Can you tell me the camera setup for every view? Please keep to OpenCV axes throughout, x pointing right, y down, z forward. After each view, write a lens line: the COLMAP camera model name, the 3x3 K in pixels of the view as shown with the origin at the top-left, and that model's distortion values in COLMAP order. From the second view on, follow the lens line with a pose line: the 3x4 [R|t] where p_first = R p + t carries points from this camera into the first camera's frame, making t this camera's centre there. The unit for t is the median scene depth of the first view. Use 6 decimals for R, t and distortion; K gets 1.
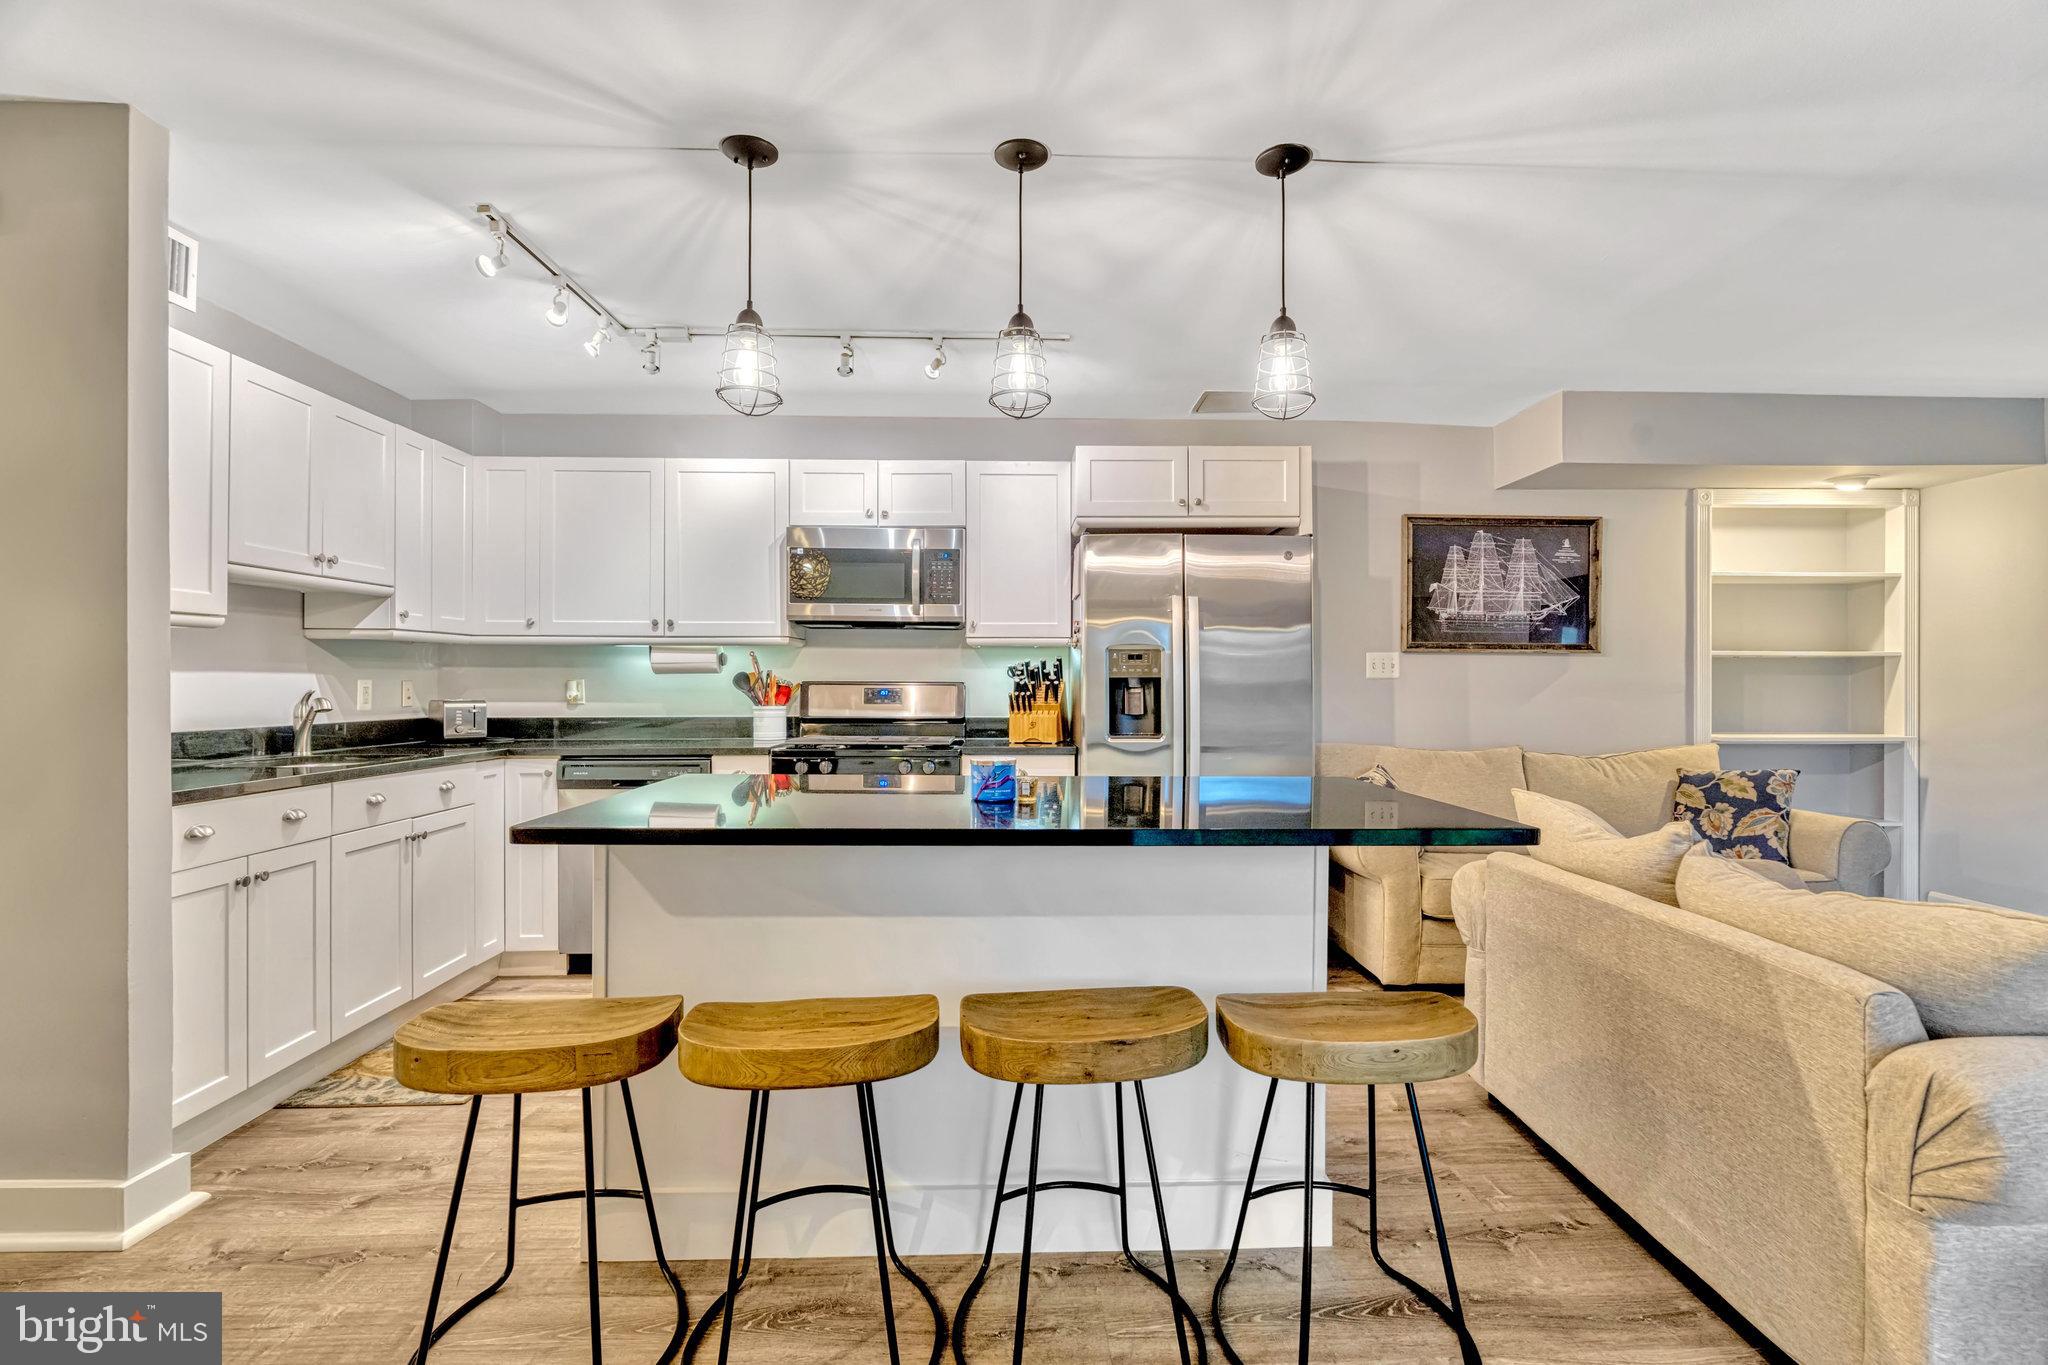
lens RADIAL K [[931.0, 0, 1046.5], [0, 931.0, 681.2], [0, 0, 1]] dist [0.000426, 0.000335]
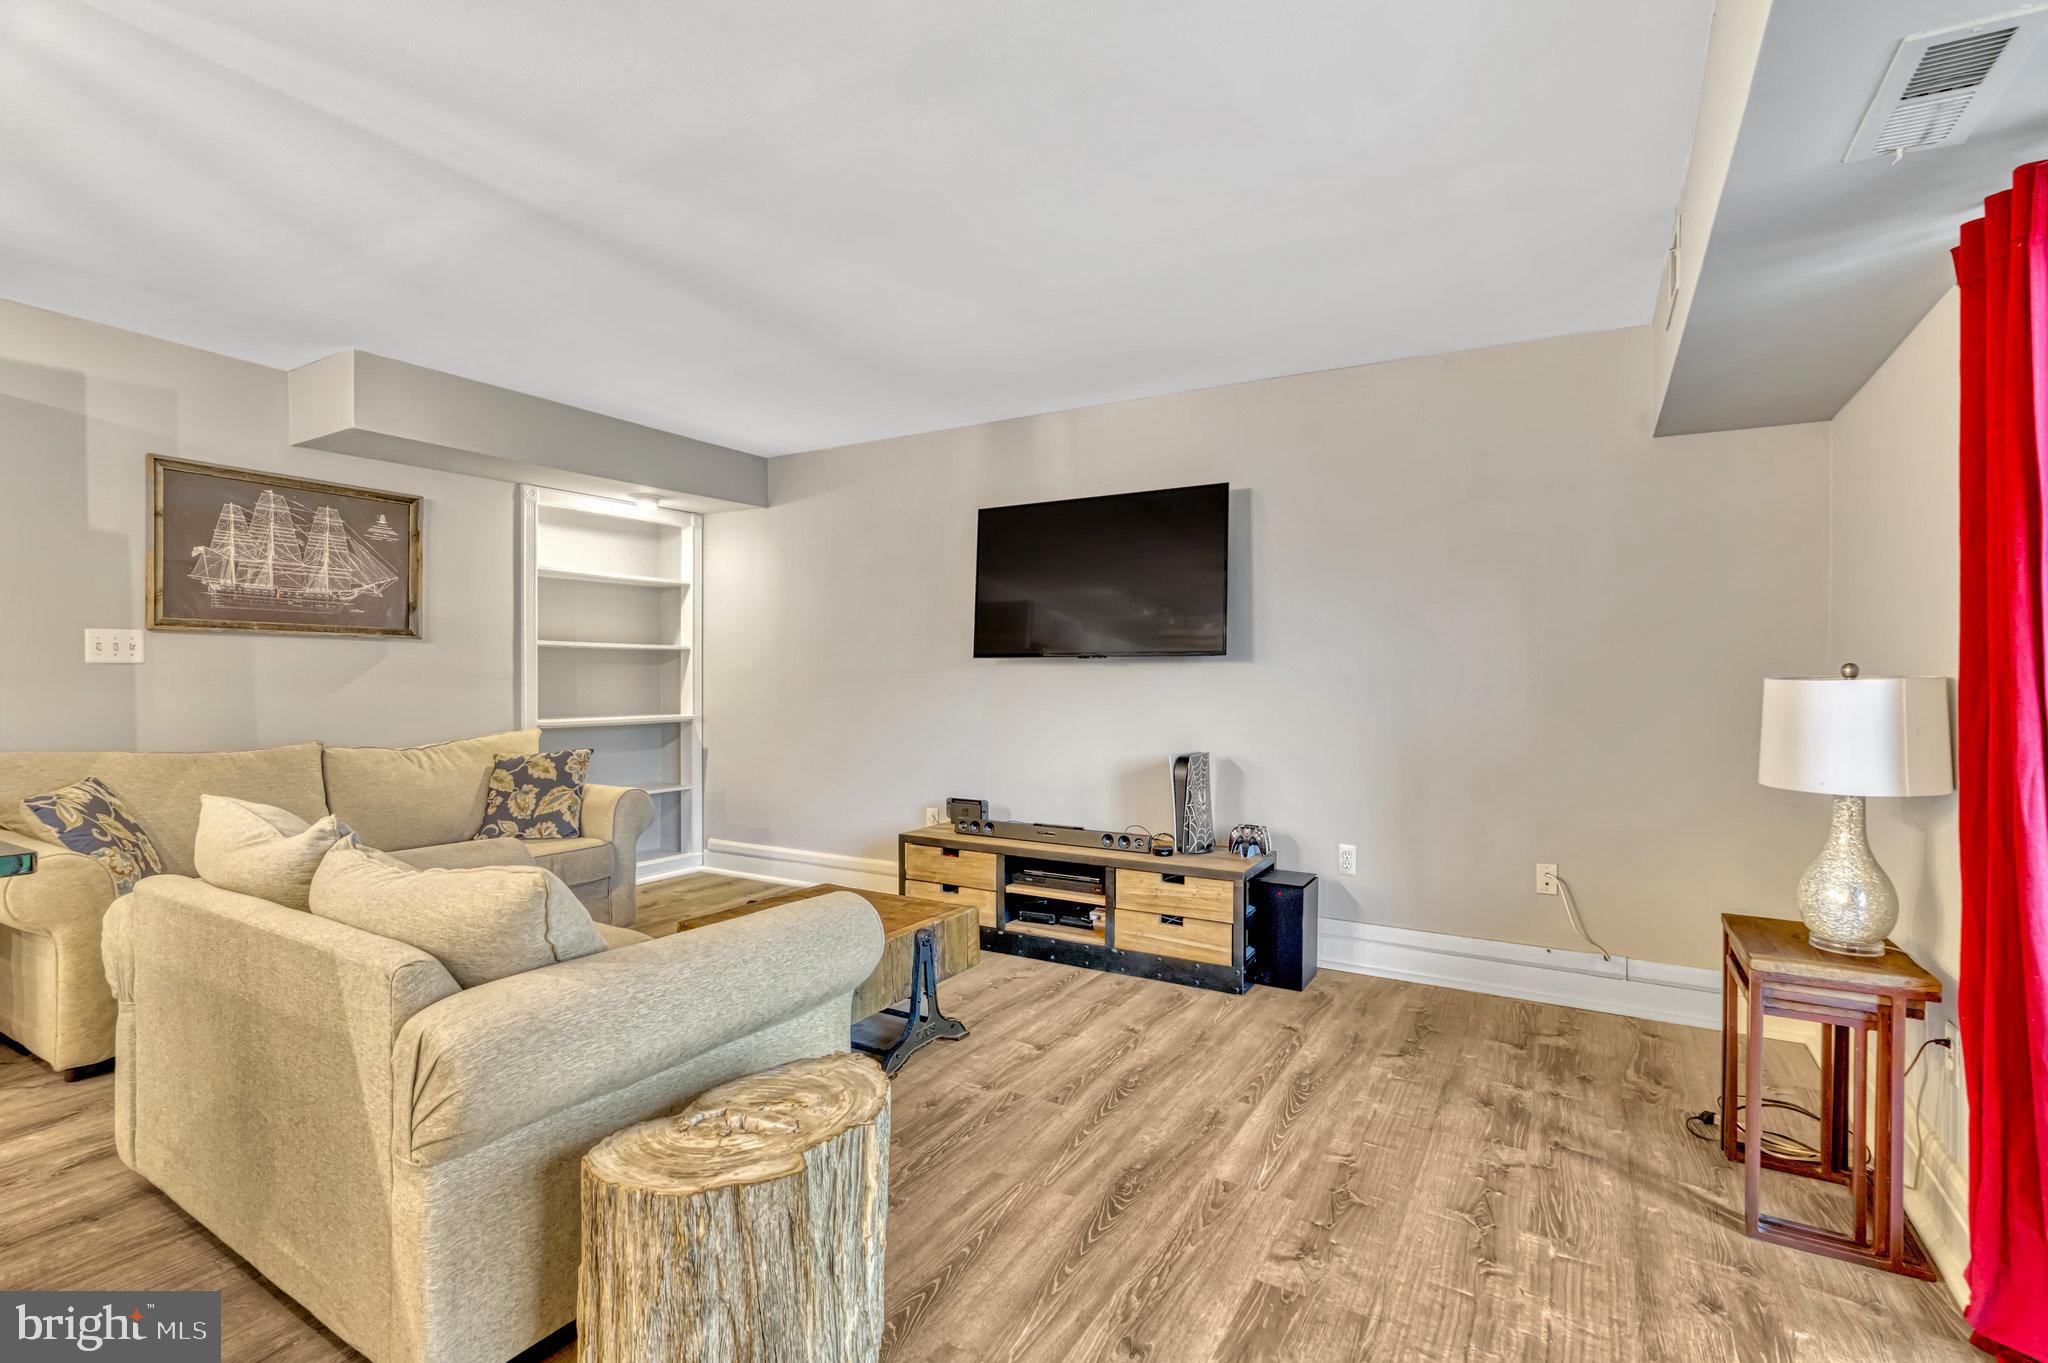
lens RADIAL K [[945.3, 0, 1024.0], [0, 945.3, 681.5], [0, 0, 1]] dist [0.000165, 0.000414]
pose [[0.552790, -0.004848, 0.833307, 0.135958], [-0.004793, 0.999948, 0.008997, 0.001546], [-0.833307, -0.008968, 0.552738, -0.054963]]
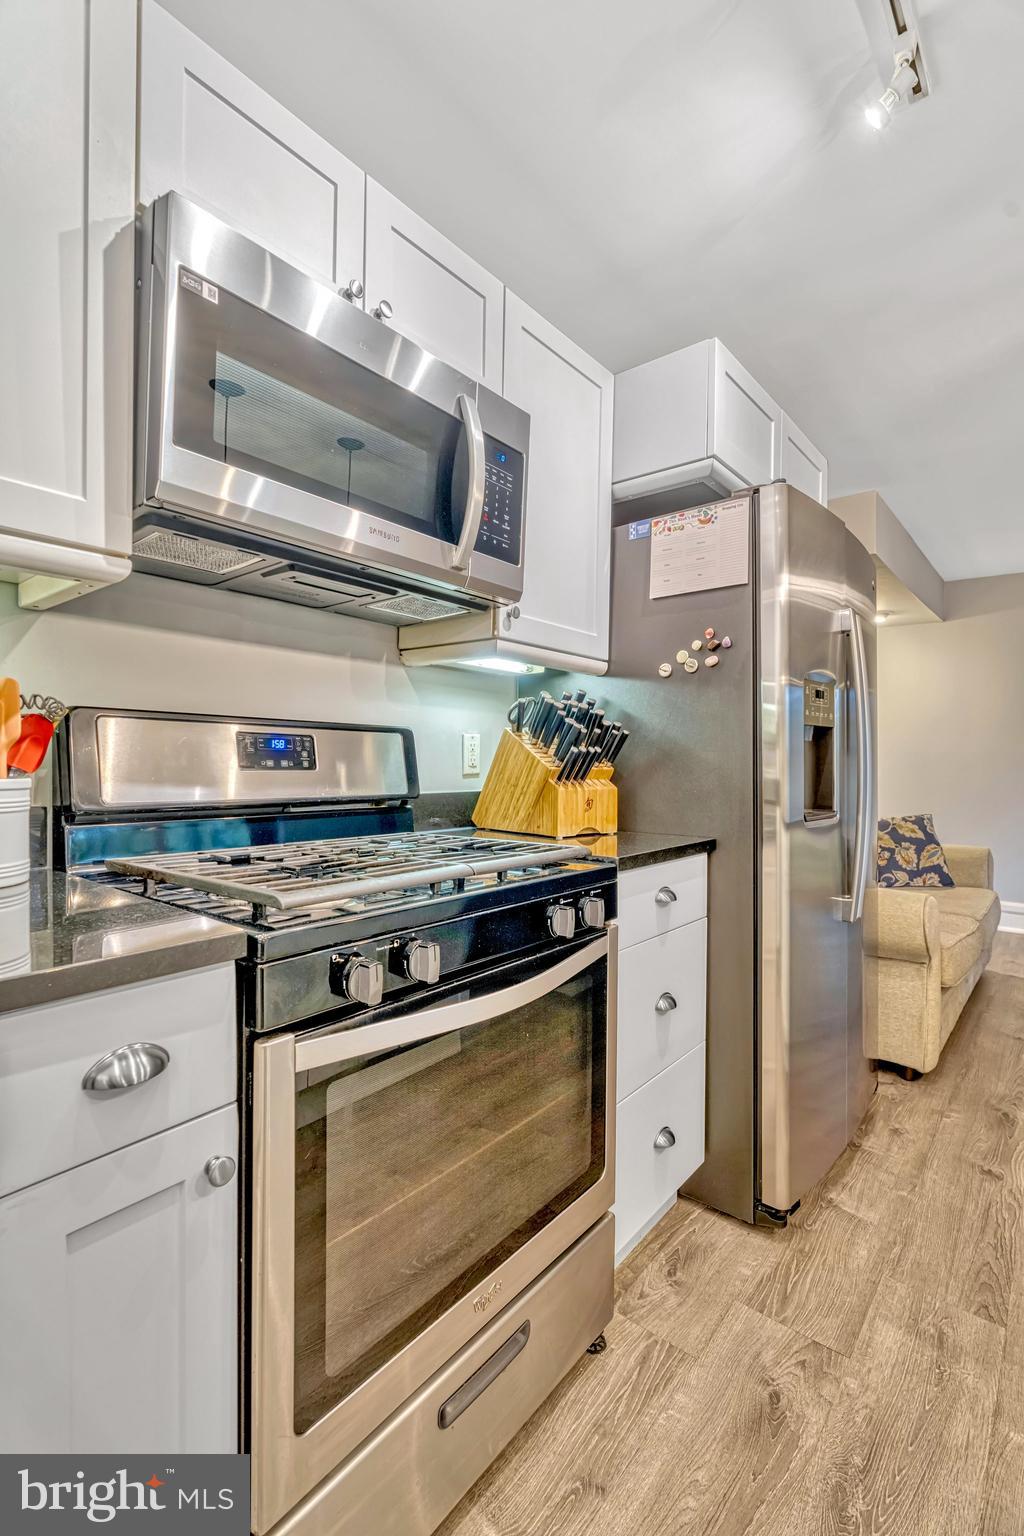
lens RADIAL K [[698.3, 0, 512.0], [0, 698.3, 768.0], [0, 0, 1]] dist [0.000426, 0.000335]
pose [[0.668366, -0.001422, 0.743831, -0.351414], [-0.008272, 0.999922, 0.009344, 0.020245], [-0.743786, -0.012398, 0.668302, 0.711064]]
